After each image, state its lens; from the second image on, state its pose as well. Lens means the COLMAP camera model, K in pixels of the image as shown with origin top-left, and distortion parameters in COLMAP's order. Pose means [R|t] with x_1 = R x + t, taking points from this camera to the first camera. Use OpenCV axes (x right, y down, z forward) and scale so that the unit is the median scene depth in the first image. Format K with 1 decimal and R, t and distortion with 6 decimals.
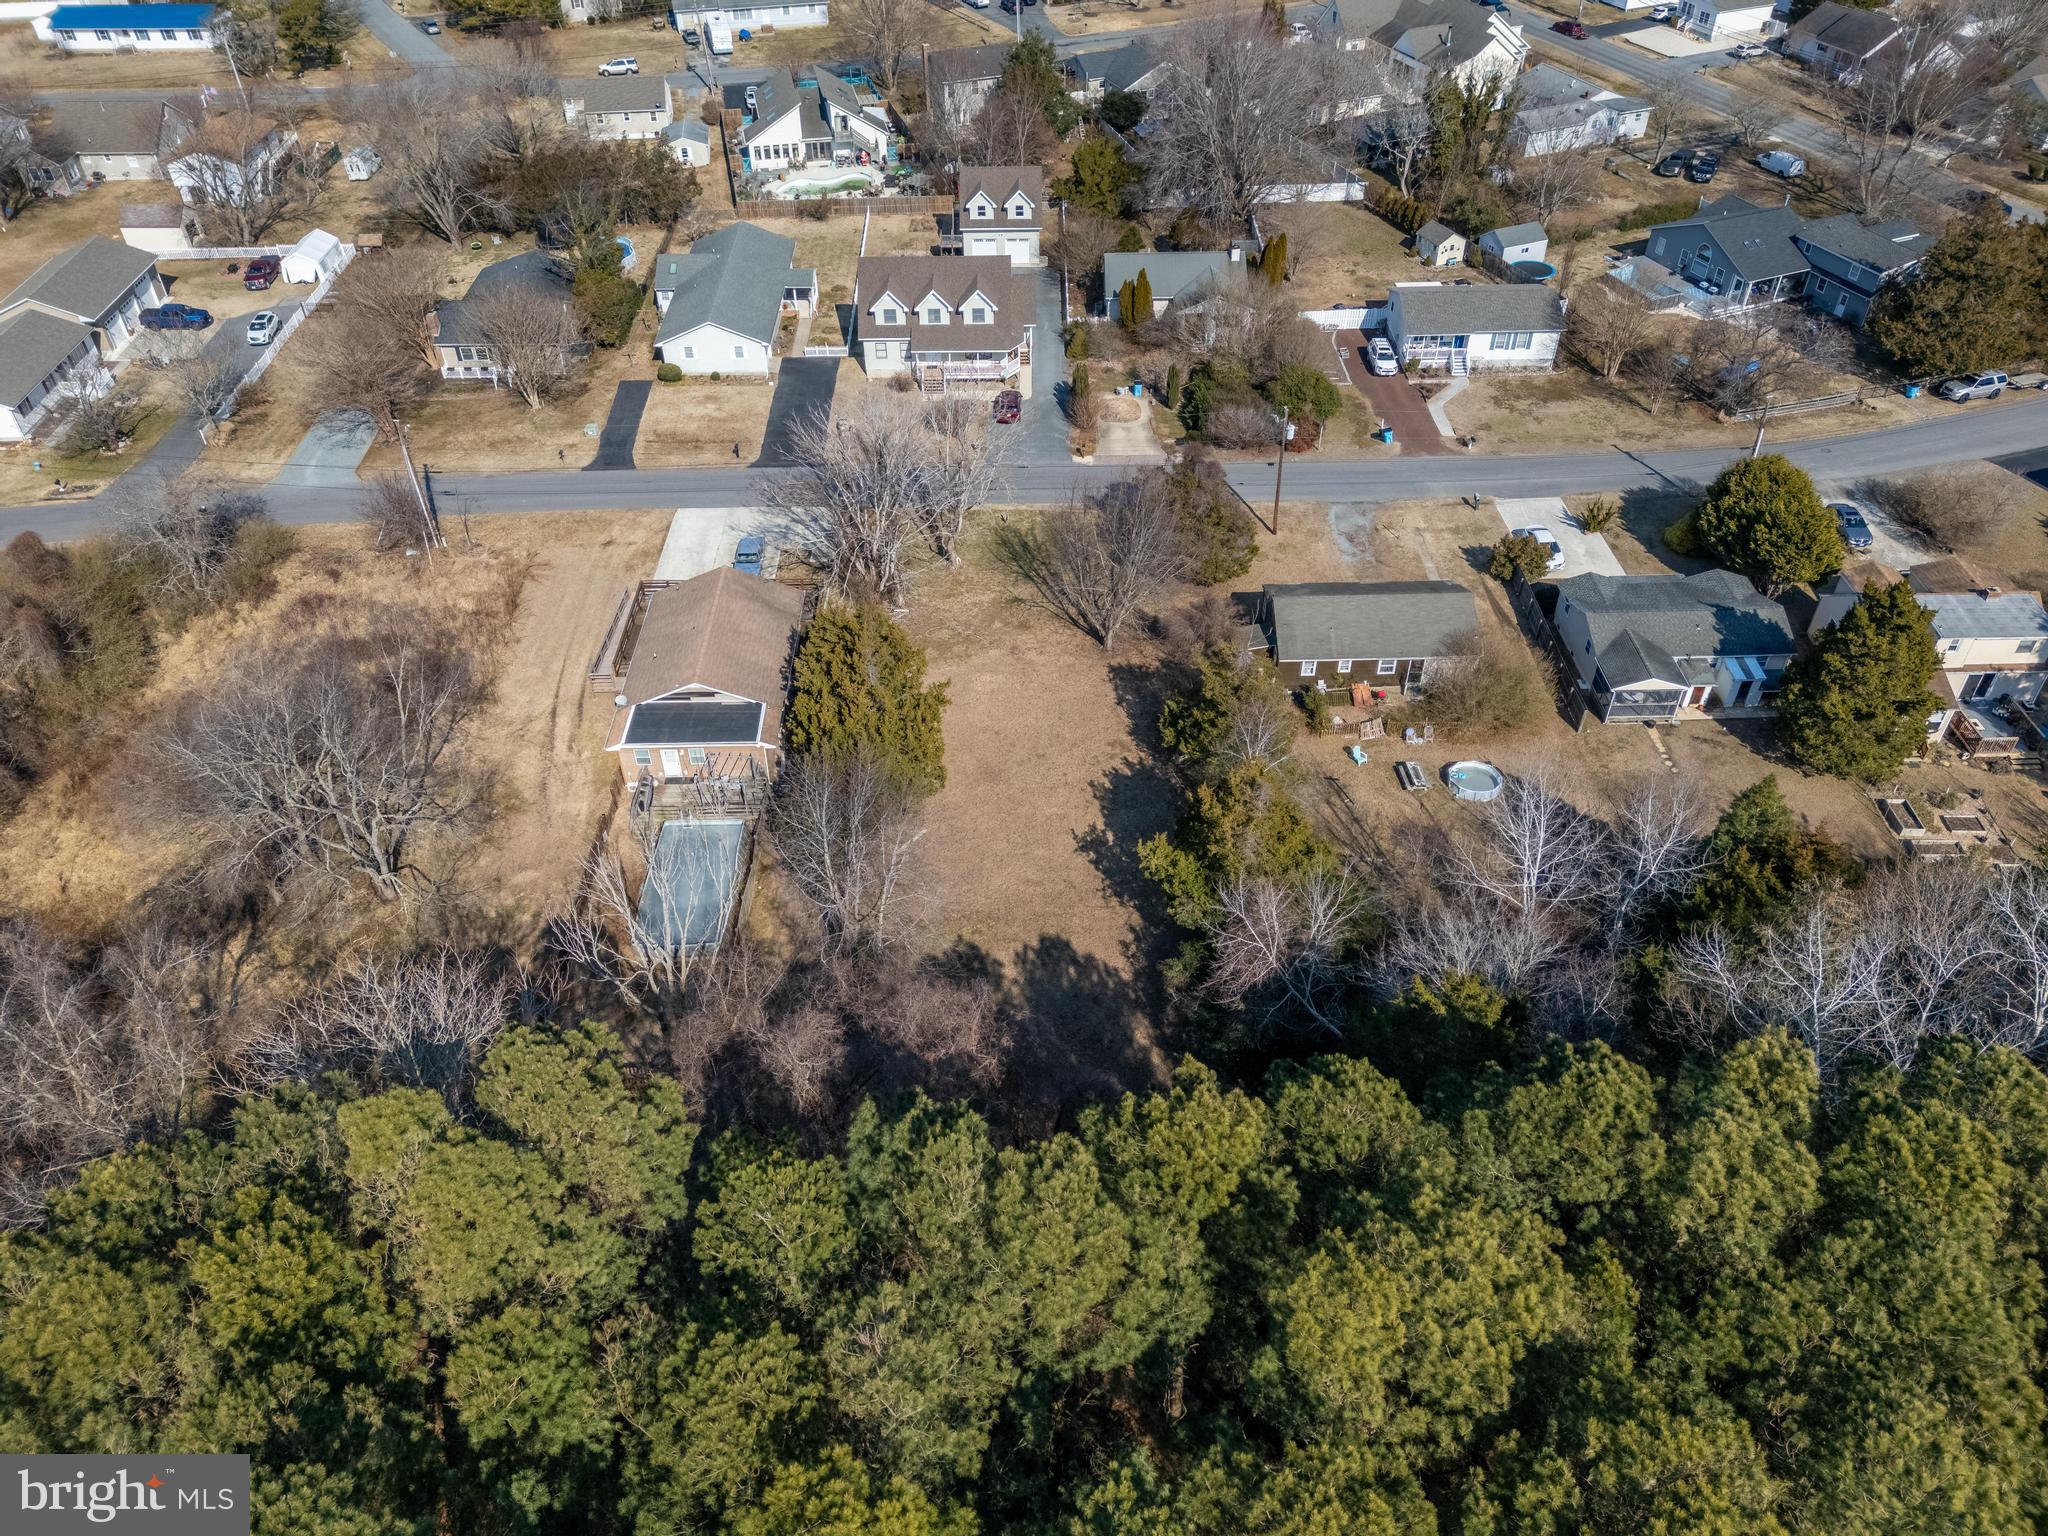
lens RADIAL K [[1509.6, 0, 1023.5], [0, 1509.6, 759.1], [0, 0, 1]] dist [0.073799, -0.059245]
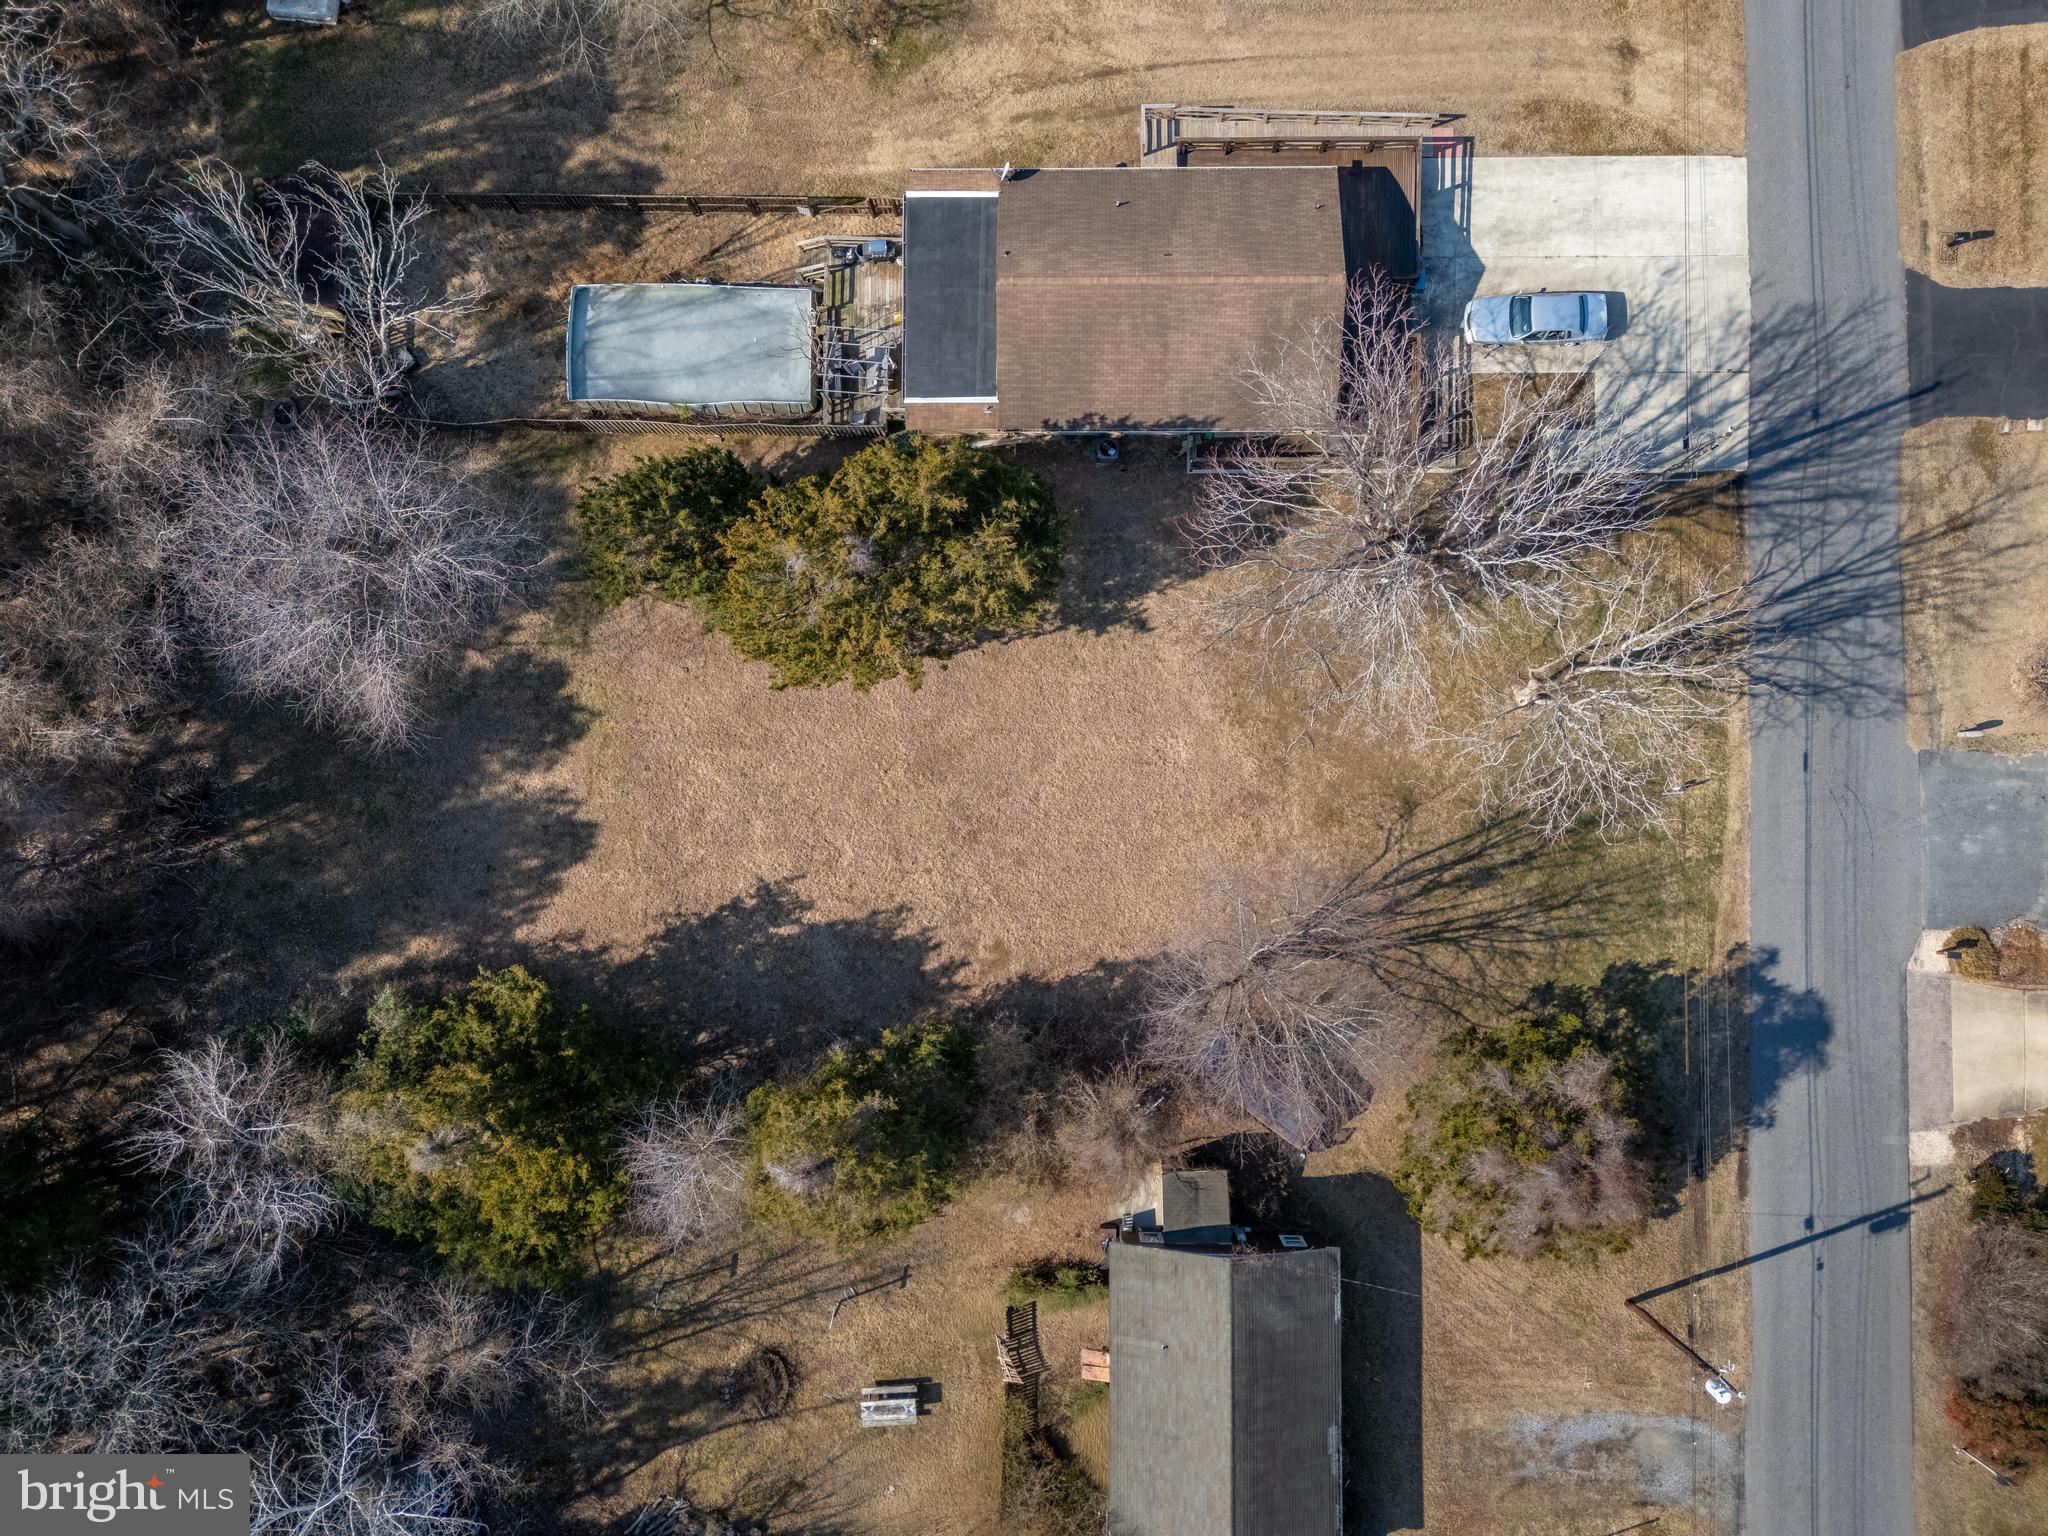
lens RADIAL K [[1525.9, 0, 1024.0], [0, 1525.9, 768.0], [0, 0, 1]] dist [0.071850, -0.067217]
pose [[-0.019252, 0.999436, -0.027501, 0.000383], [-0.621865, 0.009568, 0.783066, -0.380128], [0.782888, 0.032178, 0.621330, 0.431409]]
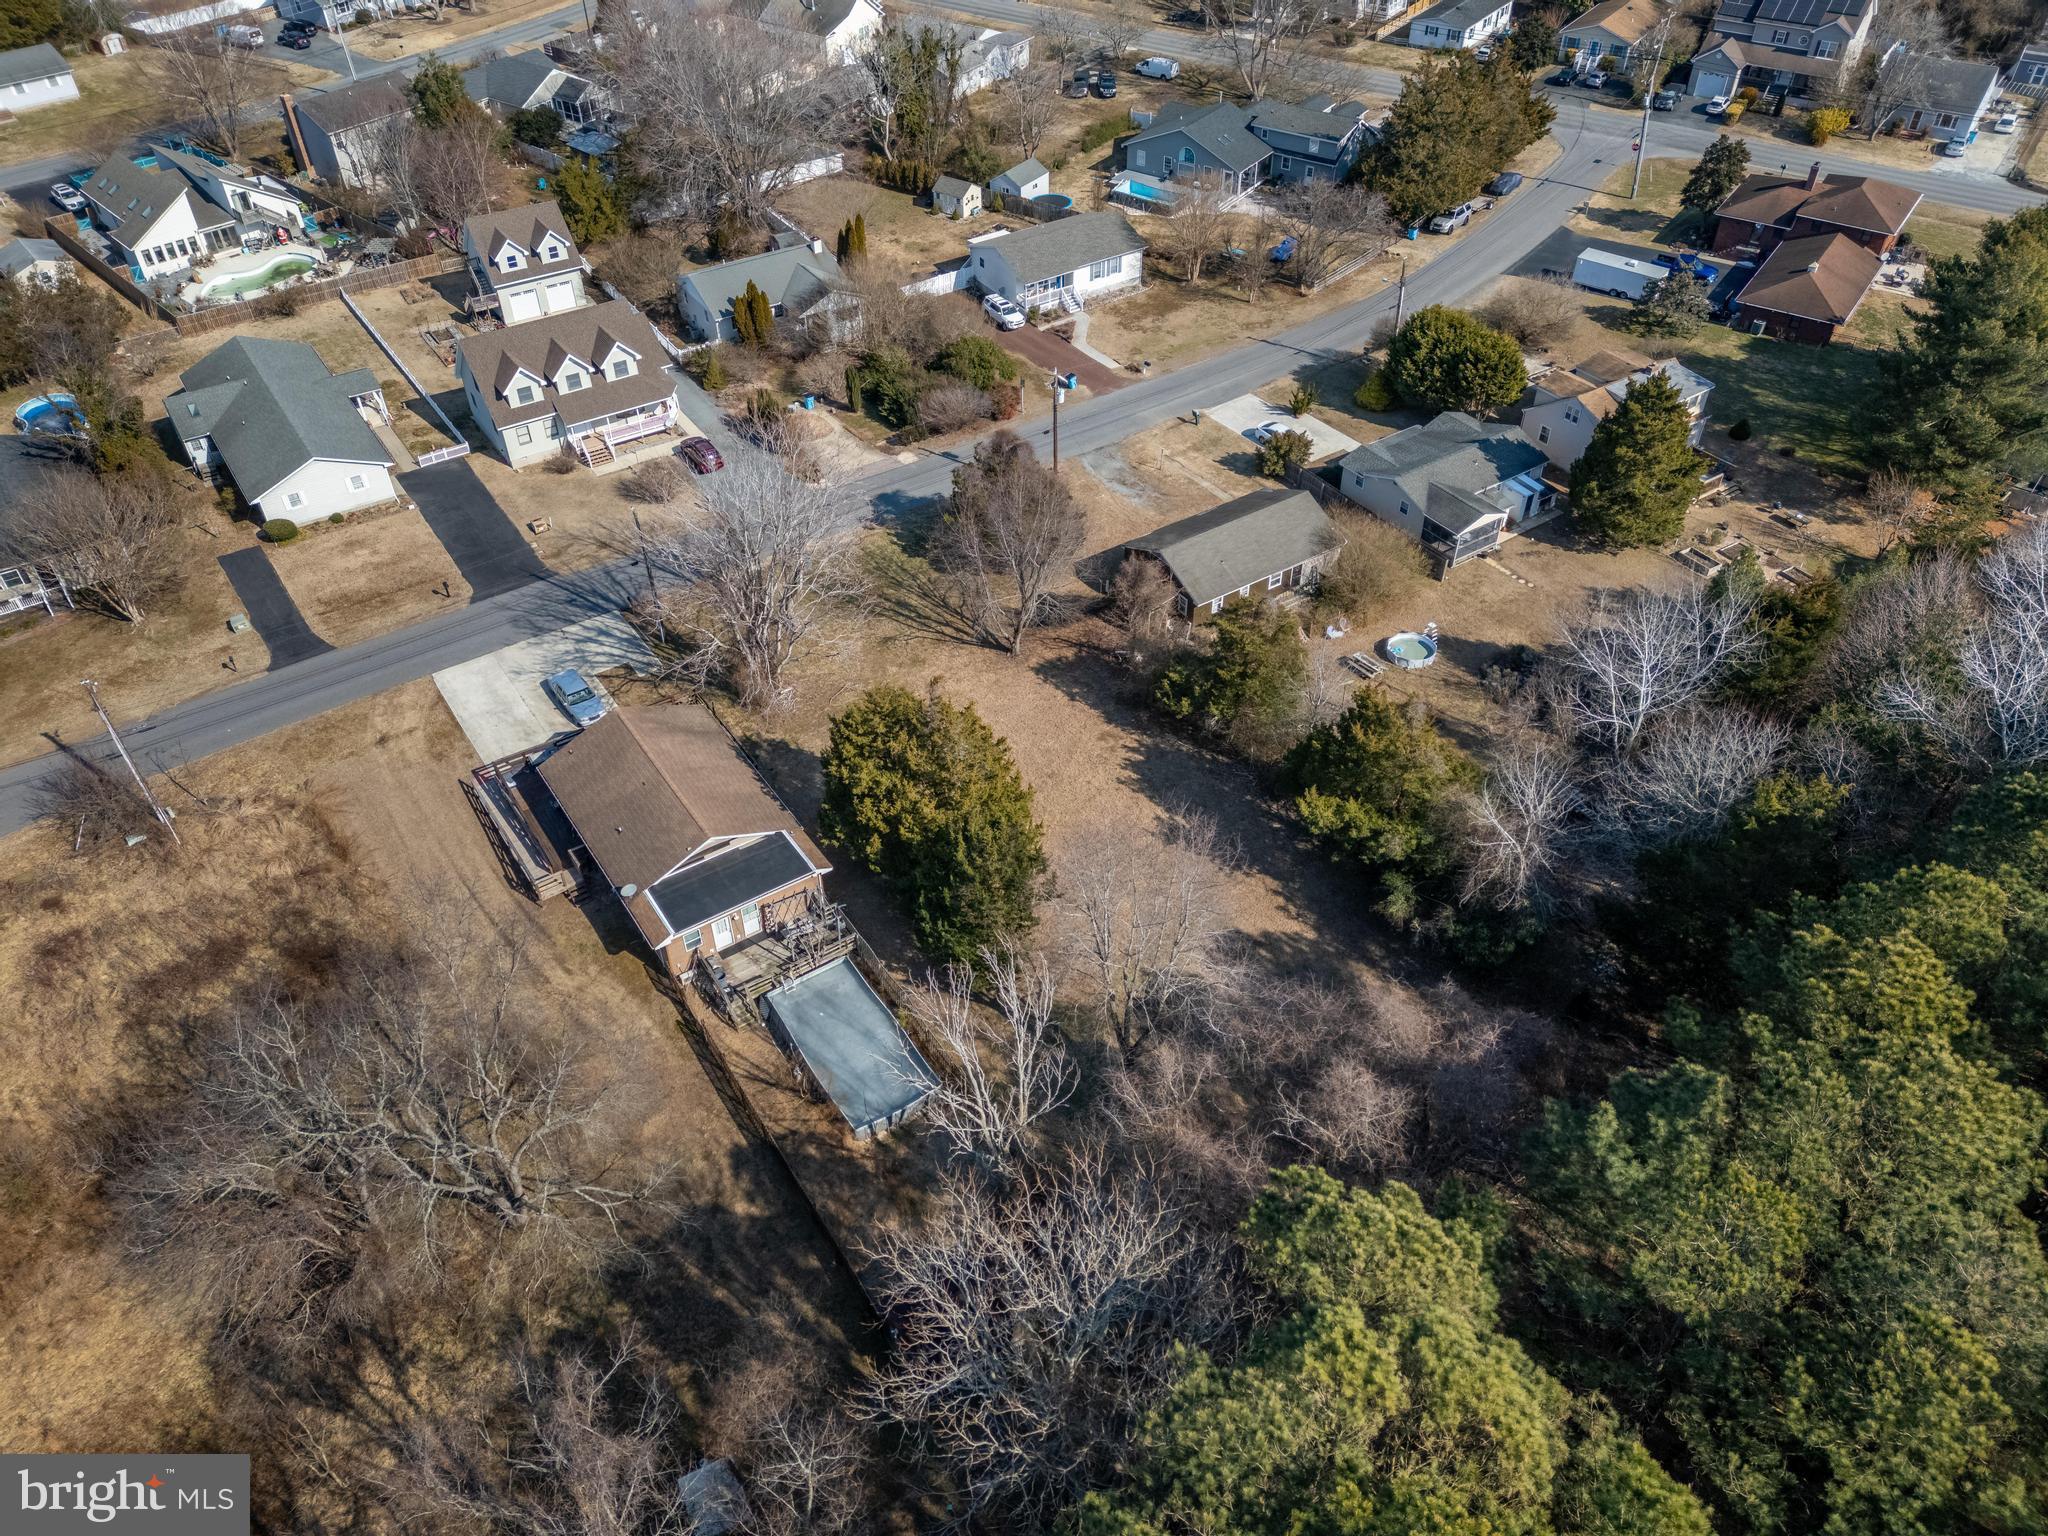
lens RADIAL K [[1509.6, 0, 1023.5], [0, 1509.6, 759.1], [0, 0, 1]] dist [0.073799, -0.059245]
pose [[0.840755, -0.355509, 0.408345, -0.280021], [0.349533, 0.932388, 0.092080, -0.075811], [-0.413471, 0.065313, 0.908172, 0.094263]]
